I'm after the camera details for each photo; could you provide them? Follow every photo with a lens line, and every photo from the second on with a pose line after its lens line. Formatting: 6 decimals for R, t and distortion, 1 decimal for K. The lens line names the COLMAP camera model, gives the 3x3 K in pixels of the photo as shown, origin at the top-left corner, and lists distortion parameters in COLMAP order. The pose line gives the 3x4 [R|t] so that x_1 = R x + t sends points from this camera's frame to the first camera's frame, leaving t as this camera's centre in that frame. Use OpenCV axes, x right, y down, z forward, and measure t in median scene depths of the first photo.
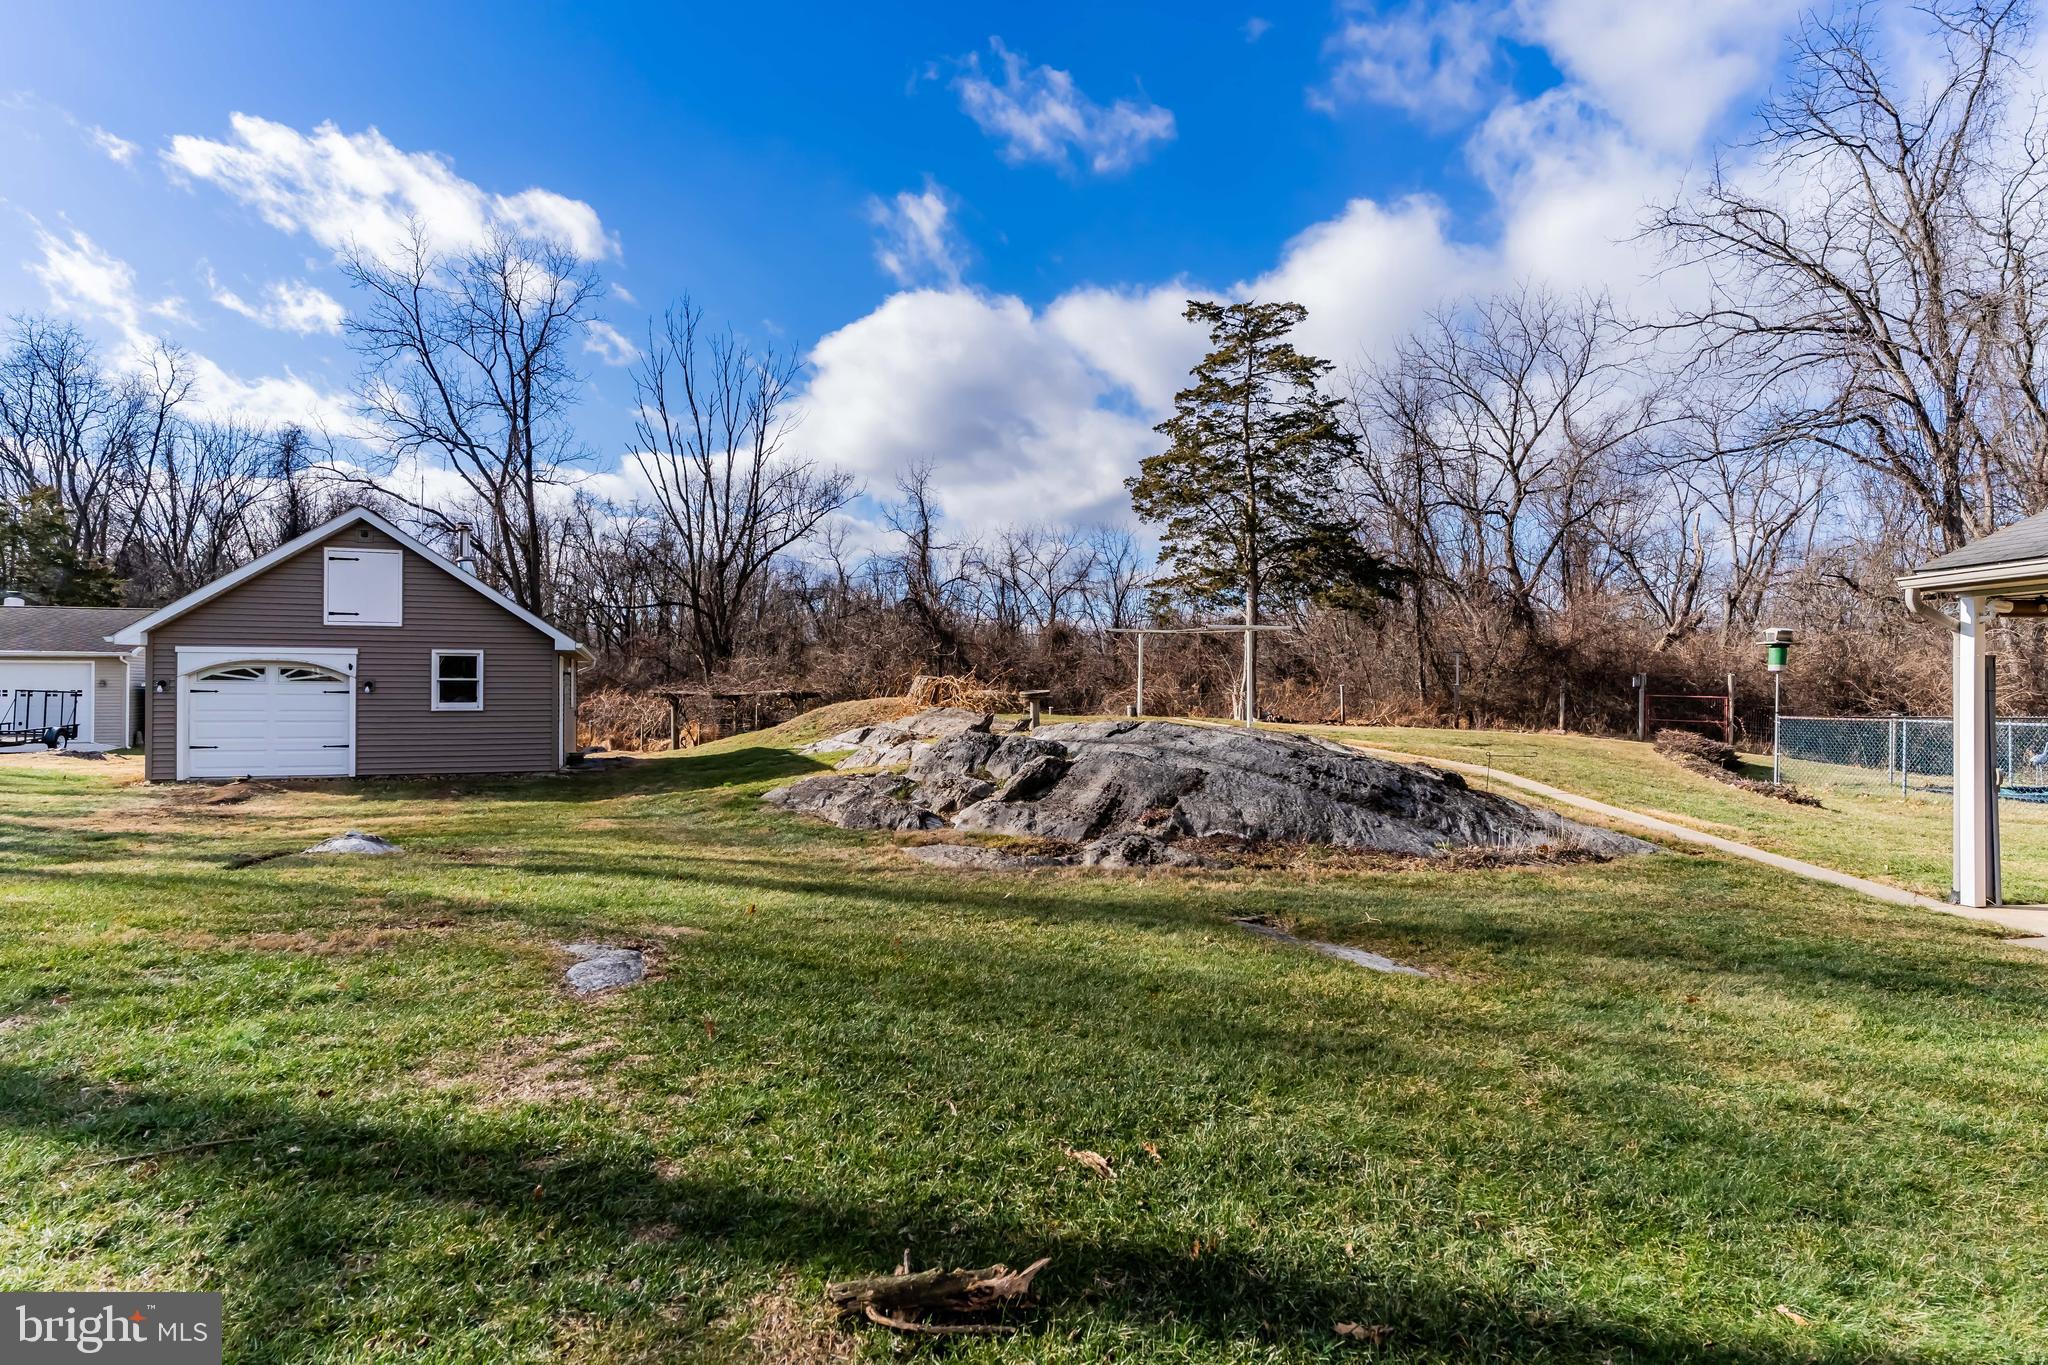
lens RADIAL K [[1062.2, 0, 1017.6], [0, 1062.2, 677.5], [0, 0, 1]] dist [-0.002382, 0.000201]
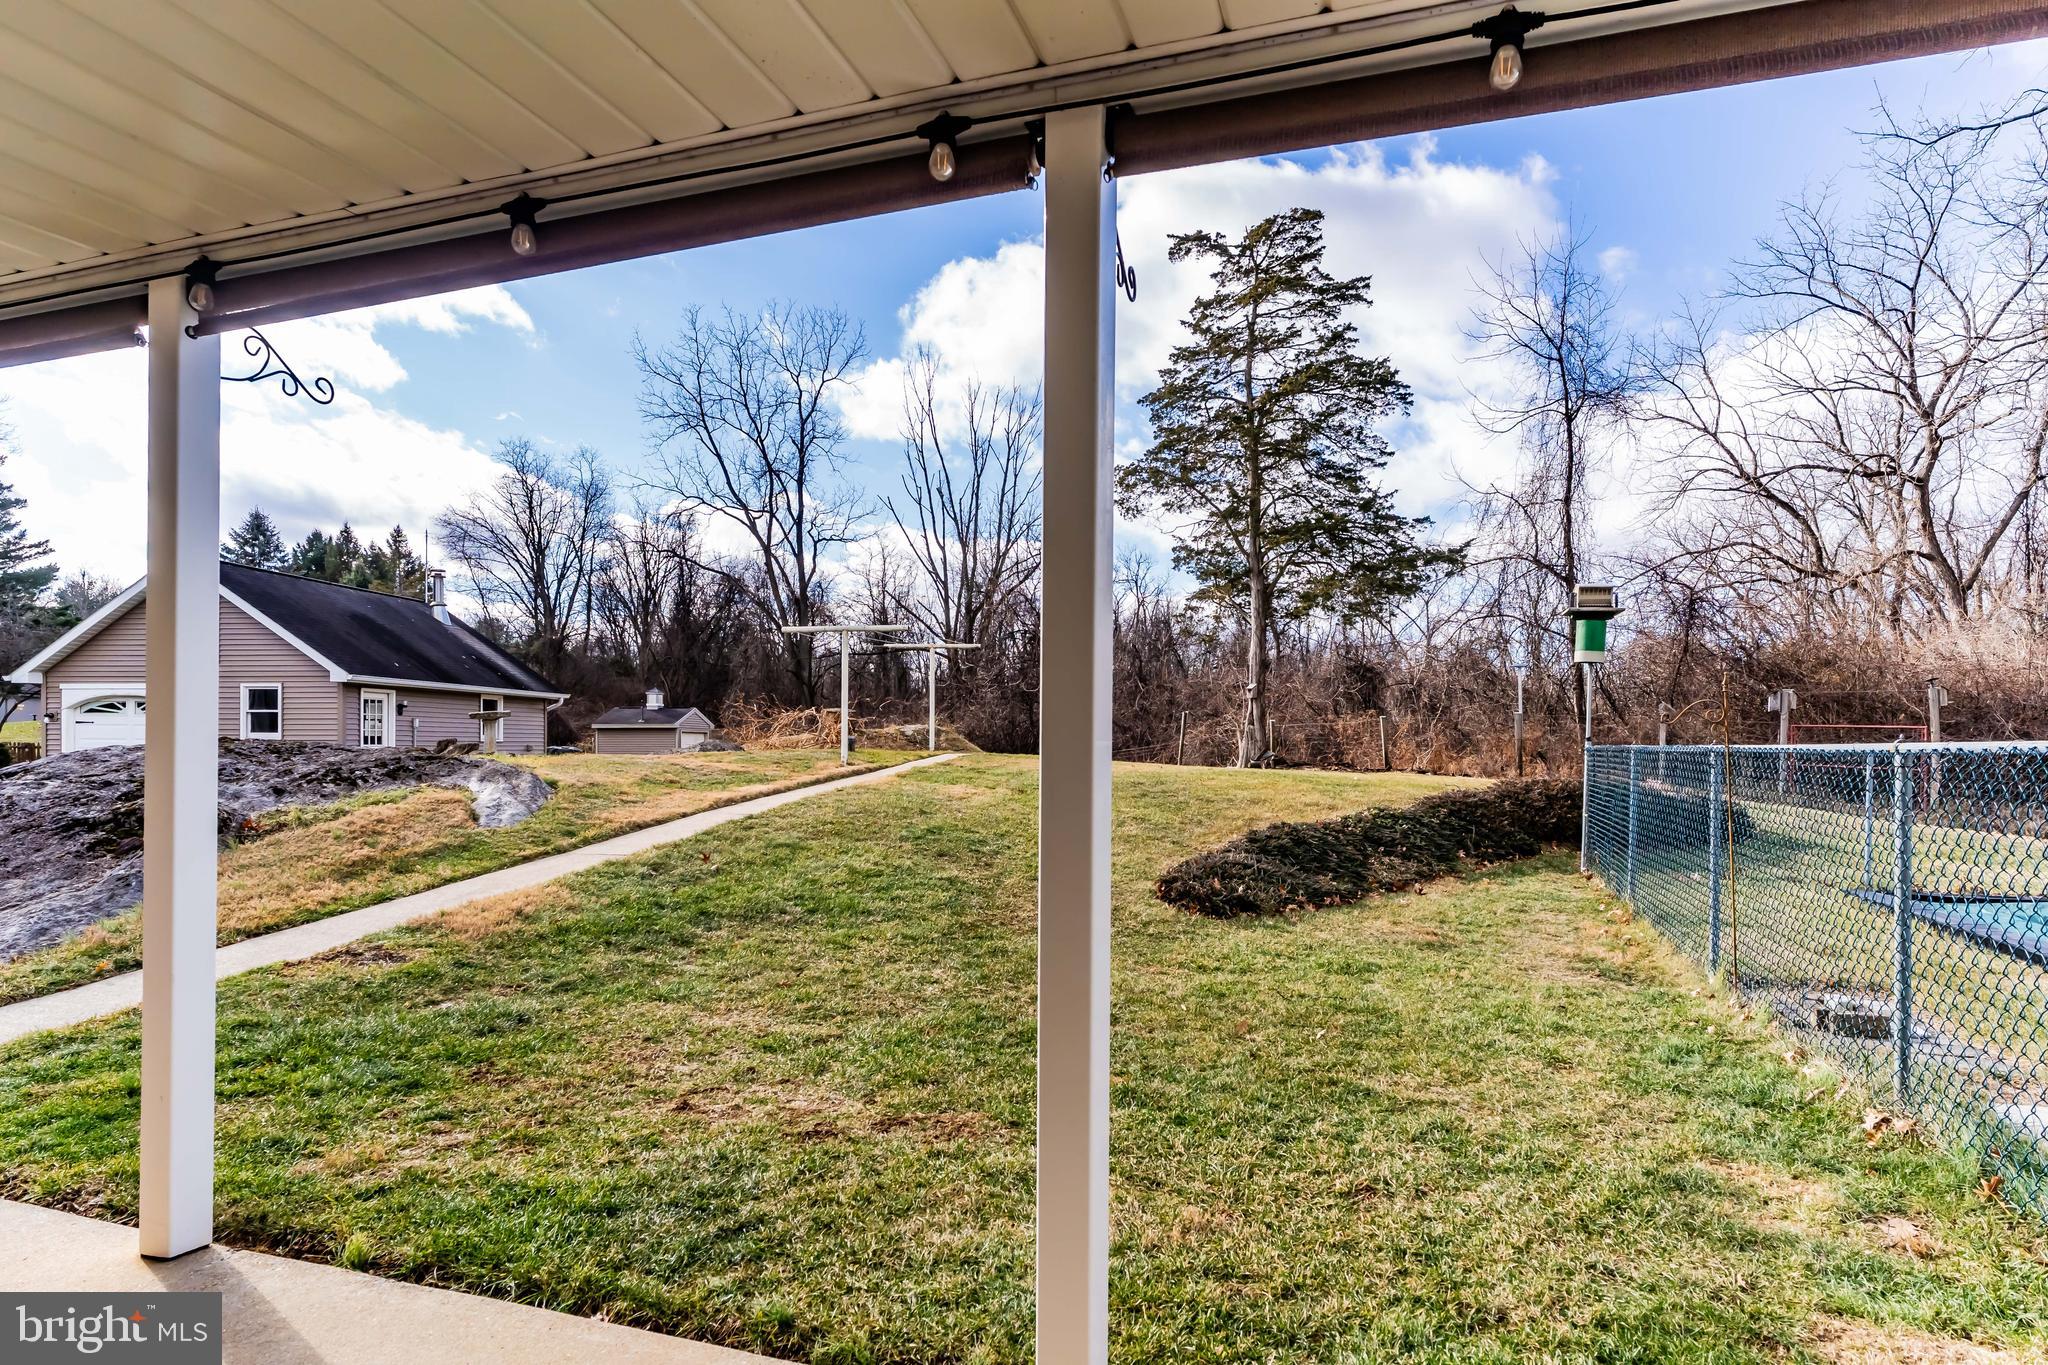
lens RADIAL K [[1053.5, 0, 1052.2], [0, 1053.5, 731.1], [0, 0, 1]] dist [-0.001778, 0.000507]
pose [[0.904968, -0.002170, -0.425474, 0.651717], [0.003736, 0.999989, 0.002845, 0.022463], [0.425463, -0.004164, 0.904966, 0.391143]]
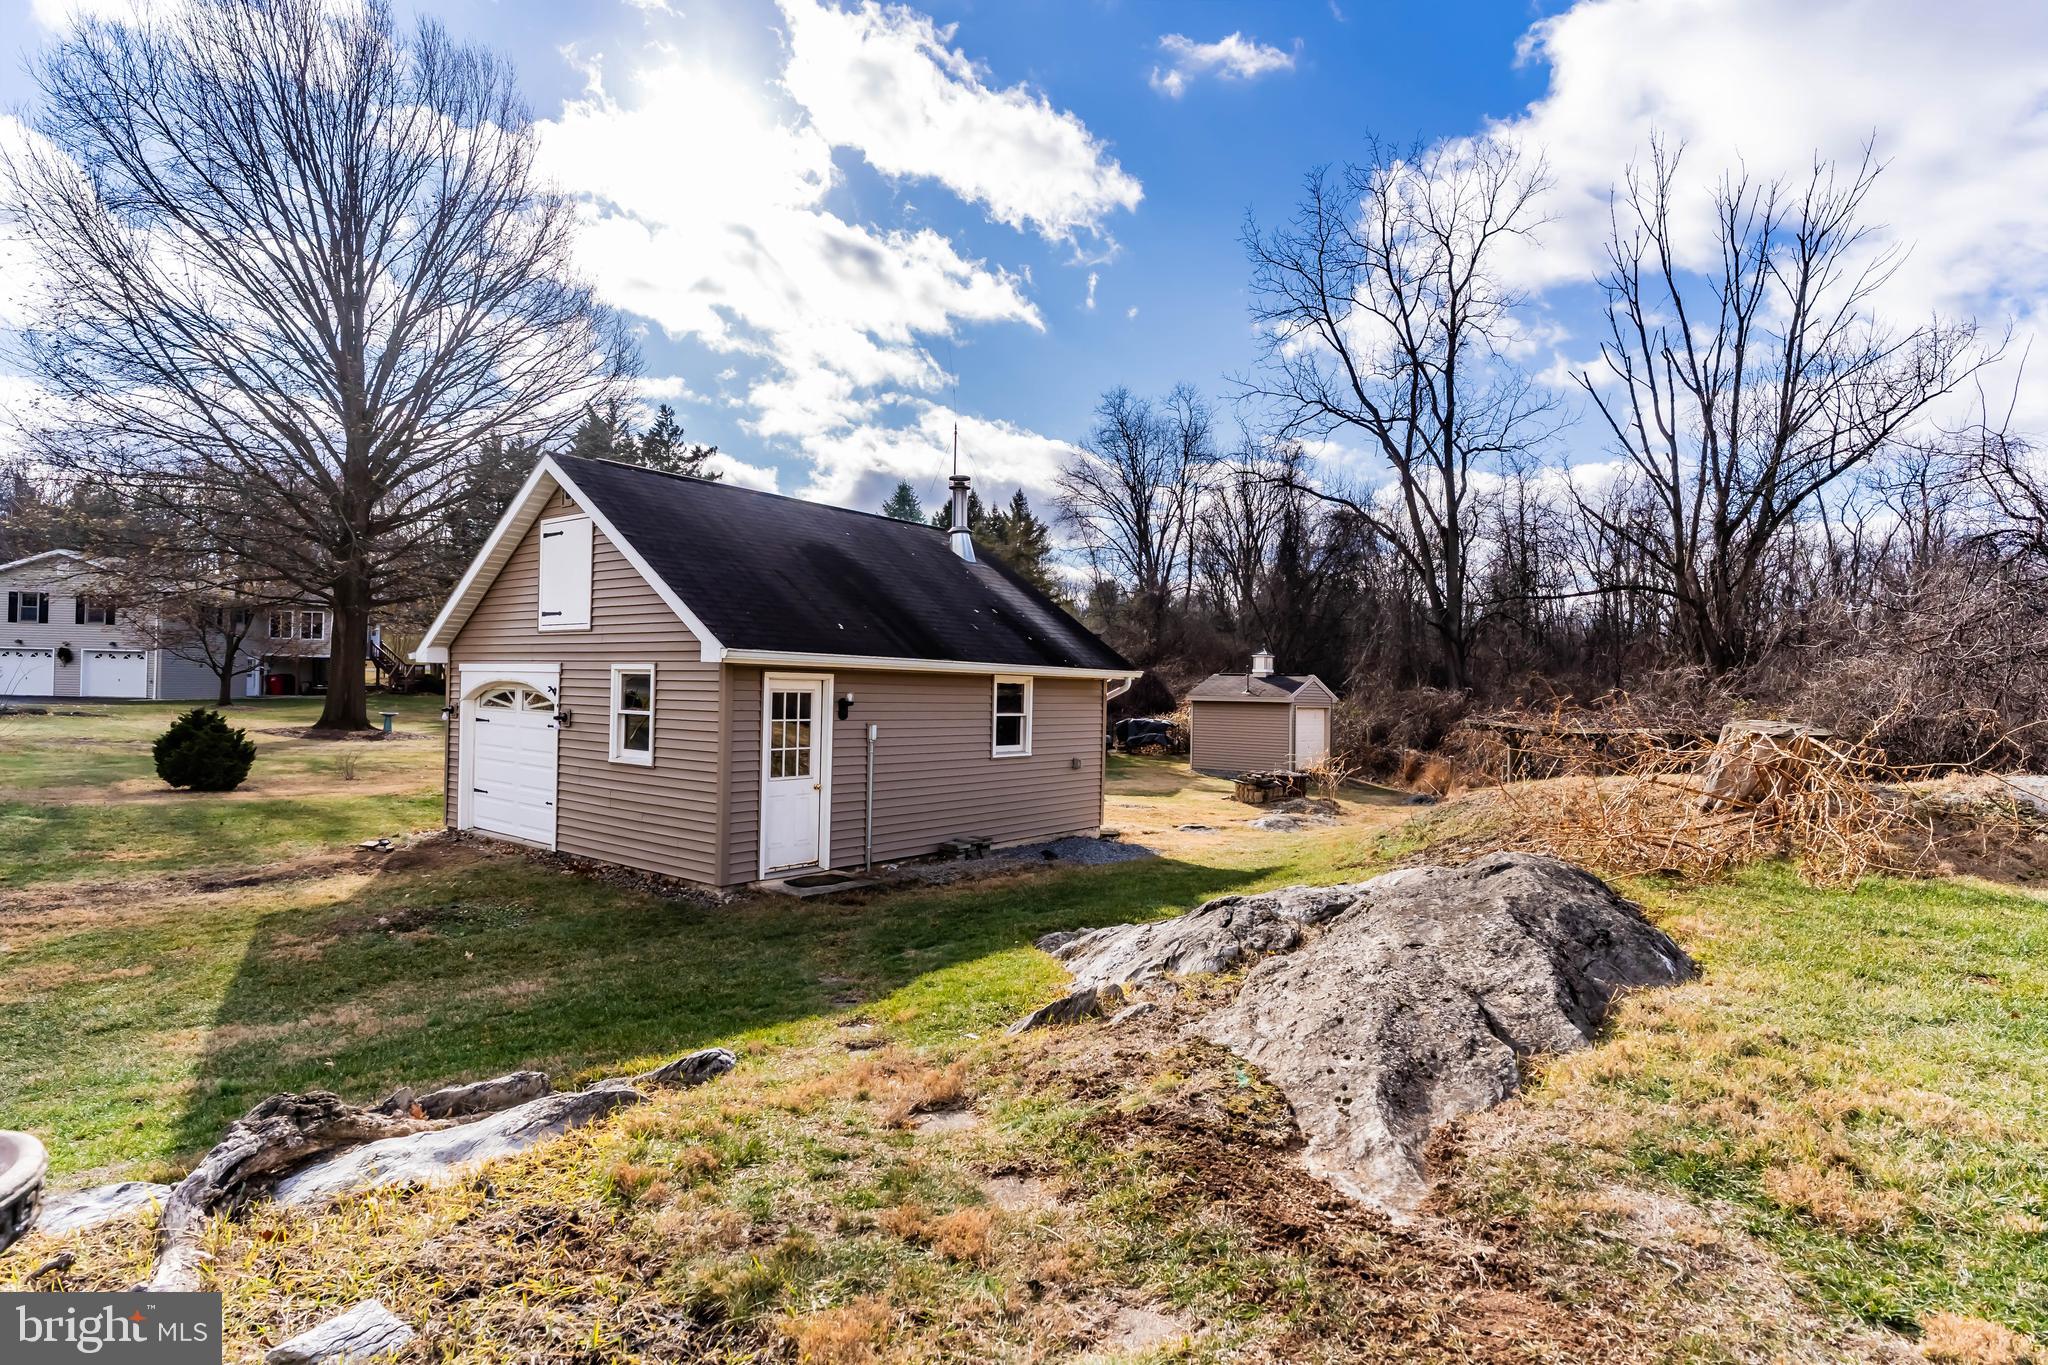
lens RADIAL K [[1012.2, 0, 1028.4], [0, 1012.2, 685.9], [0, 0, 1]] dist [-0.004108, -0.000442]
pose [[0.528132, 0.010916, -0.849092, 0.083612], [-0.007843, 0.999937, 0.007977, -0.020347], [0.849126, 0.002447, 0.528185, 0.906868]]
